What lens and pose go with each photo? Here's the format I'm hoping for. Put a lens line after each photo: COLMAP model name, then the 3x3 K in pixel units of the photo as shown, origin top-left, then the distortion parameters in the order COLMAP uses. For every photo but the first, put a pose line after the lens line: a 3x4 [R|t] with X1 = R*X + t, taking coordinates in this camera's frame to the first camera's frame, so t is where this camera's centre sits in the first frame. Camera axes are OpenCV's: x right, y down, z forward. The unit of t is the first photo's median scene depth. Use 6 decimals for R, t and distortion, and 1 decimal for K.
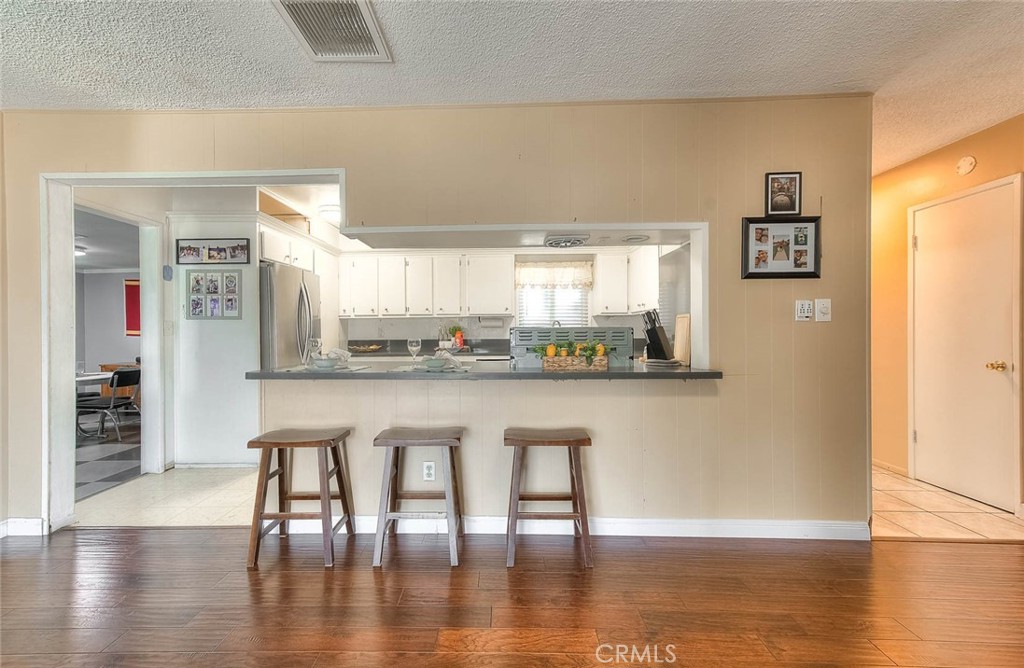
lens RADIAL K [[421.8, 0, 493.2], [0, 421.8, 332.4], [0, 0, 1]] dist [0.017568, 0.000106]
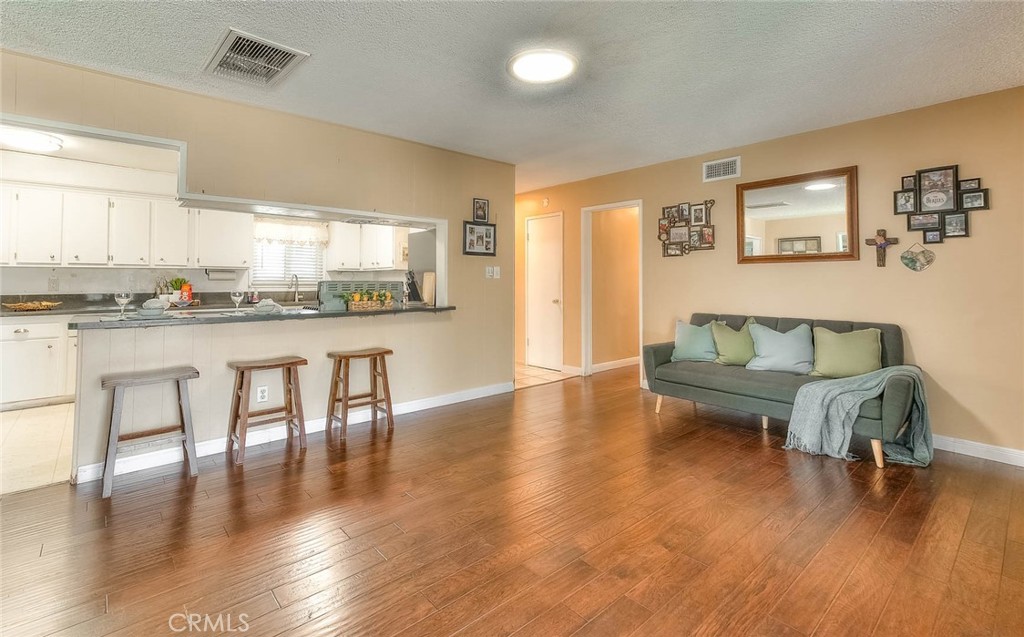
lens RADIAL K [[465.4, 0, 514.4], [0, 465.4, 266.3], [0, 0, 1]] dist [0.018868, 0.000035]
pose [[0.724959, 0.030693, 0.688108, -0.386405], [-0.000443, 0.999027, -0.044096, 0.005480], [-0.688792, 0.031663, 0.724268, -0.359912]]
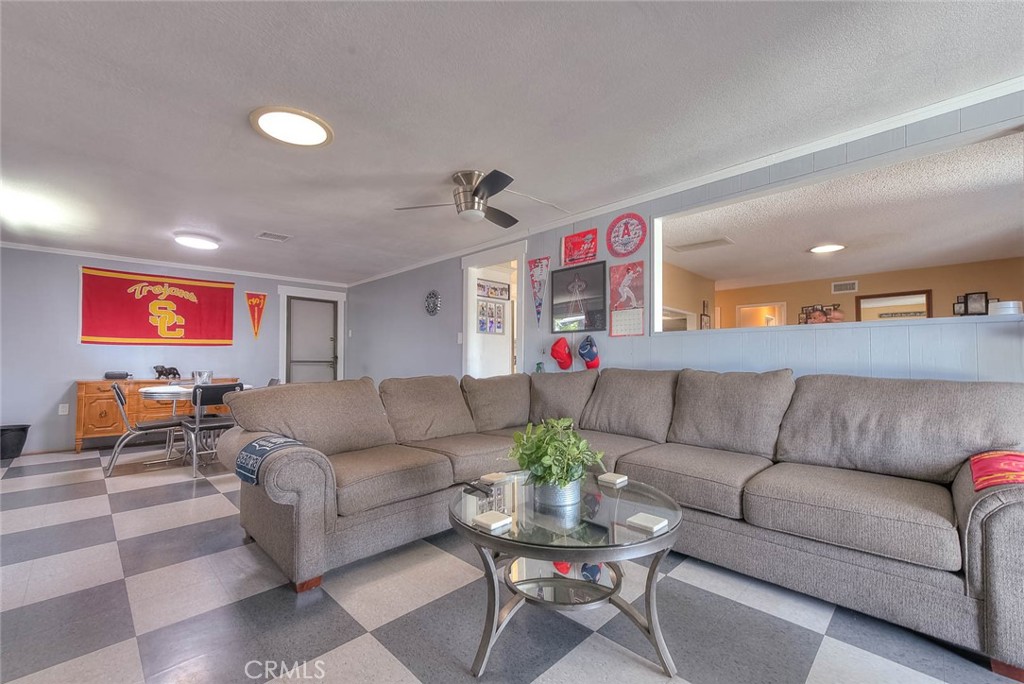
lens RADIAL K [[418.2, 0, 519.1], [0, 418.2, 353.6], [0, 0, 1]] dist [0.018973, 0.000099]
pose [[0.678739, 0.024643, 0.733966, -1.683596], [-0.005846, 0.999586, -0.028155, 0.079188], [-0.734357, 0.014819, 0.678602, -0.075211]]
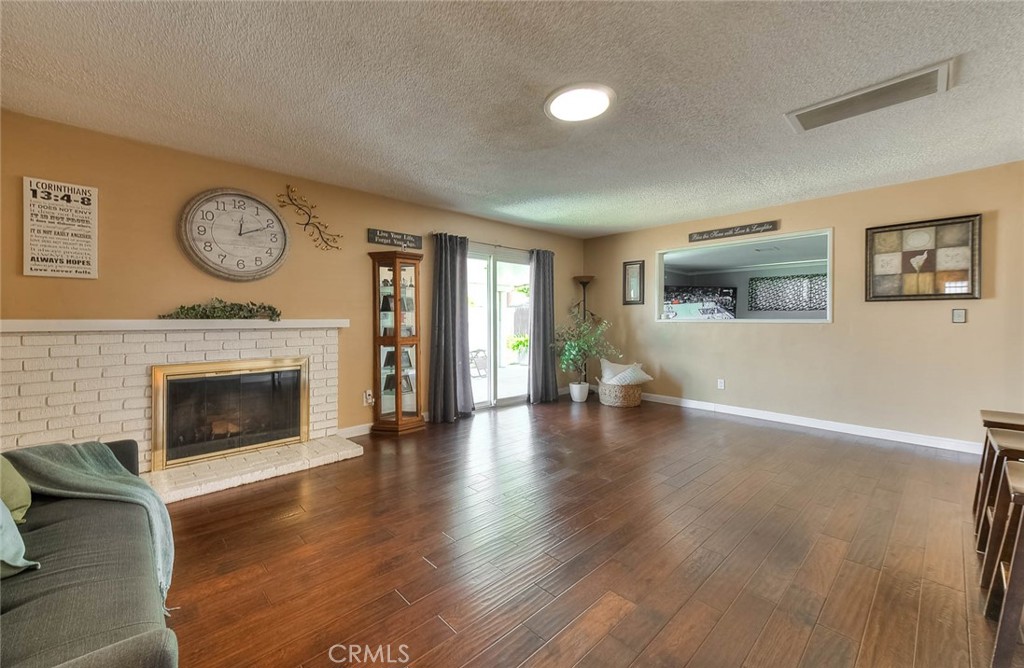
lens RADIAL K [[404.6, 0, 522.9], [0, 404.6, 319.0], [0, 0, 1]] dist [0.022084, -0.000130]
pose [[-0.702132, 0.004804, -0.712031, 0.671932], [-0.000682, 0.999972, 0.007420, -0.003194], [0.712047, 0.005695, -0.702109, 0.528369]]
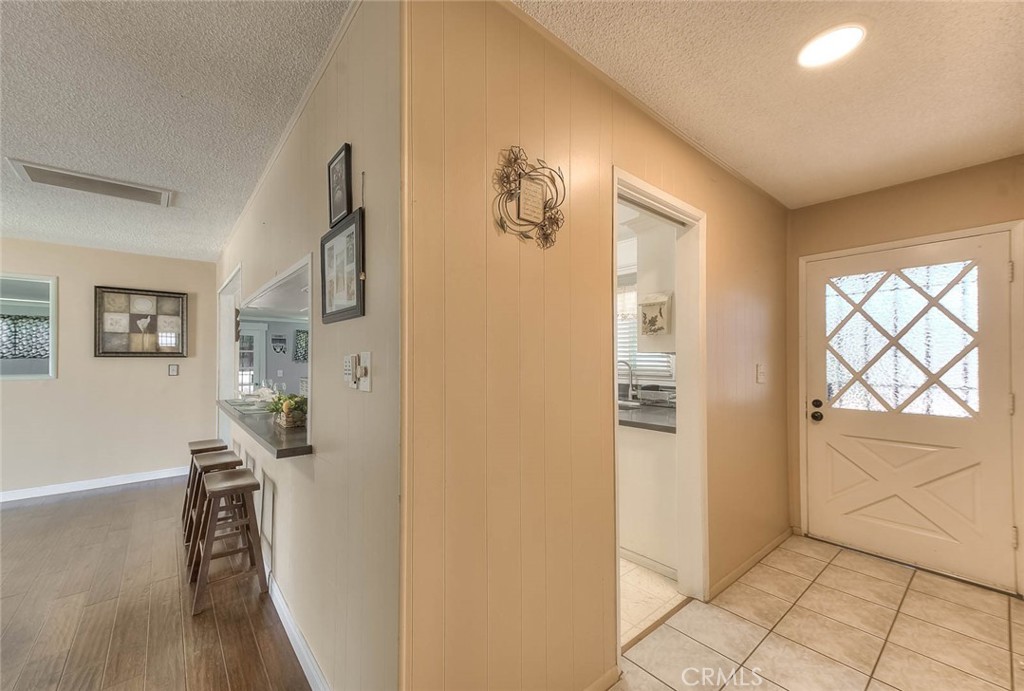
lens RADIAL K [[404.4, 0, 506.6], [0, 404.4, 357.7], [0, 0, 1]] dist [0.008394, 0.000135]
pose [[0.665774, 0.002162, -0.746150, 0.835105], [-0.006691, 0.999973, -0.003072, -0.044797], [0.746123, 0.007038, 0.665770, 0.506972]]
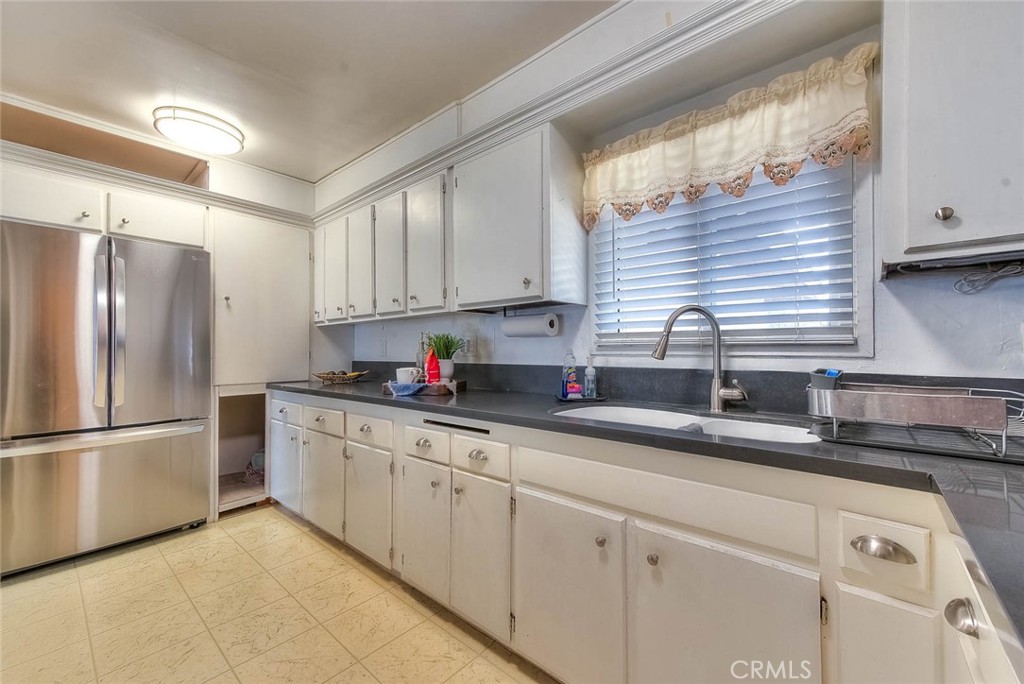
lens RADIAL K [[396.4, 0, 506.9], [0, 396.4, 346.5], [0, 0, 1]] dist [0.020295, -0.000129]
pose [[0.775525, -0.004178, -0.631303, 0.327187], [-0.004724, 0.999912, -0.012420, 0.003894], [0.631300, 0.012614, 0.775436, 1.047885]]
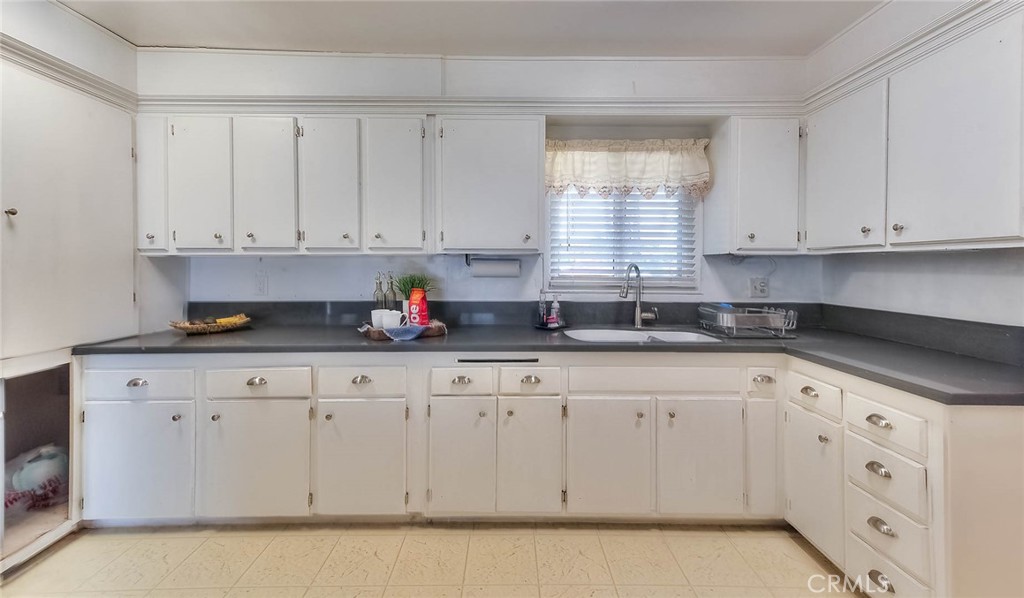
lens RADIAL K [[408.5, 0, 506.1], [0, 408.5, 266.7], [0, 0, 1]] dist [0.021604, 0.000002]
pose [[0.999254, 0.008245, 0.037733, -0.009968], [-0.008326, 0.999963, 0.001969, -0.036760], [-0.037715, -0.002282, 0.999286, 0.818418]]
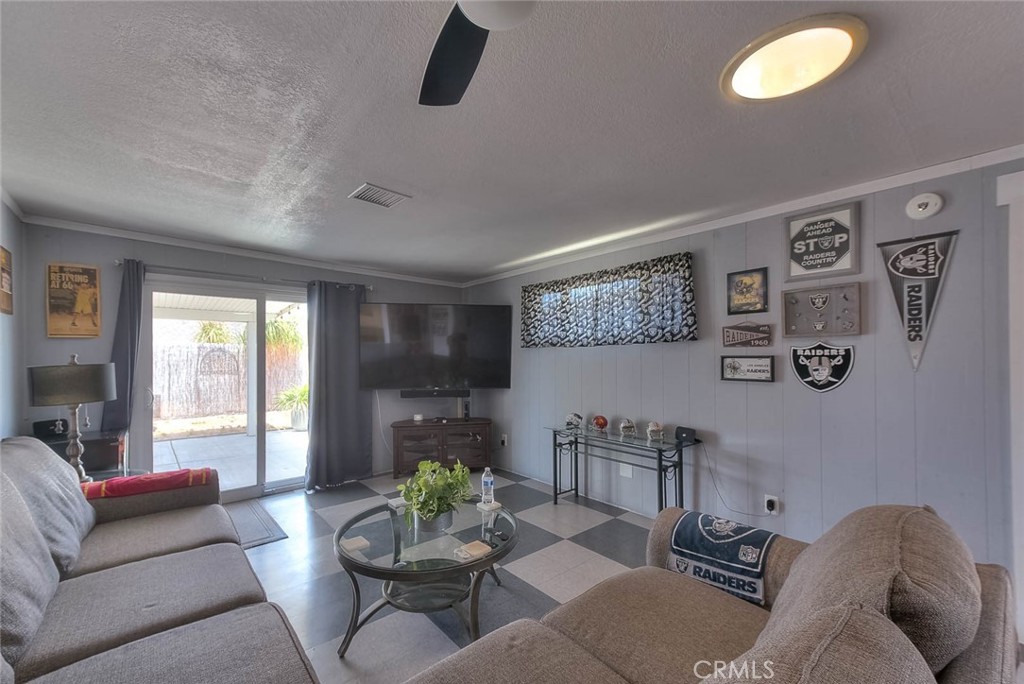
lens RADIAL K [[410.5, 0, 504.0], [0, 410.5, 357.0], [0, 0, 1]] dist [0.010033, -0.000128]
pose [[-0.746230, 0.010533, -0.665605, -0.995047], [0.009055, 0.999943, 0.005672, -0.010833], [0.665627, -0.001795, -0.746283, 0.722093]]
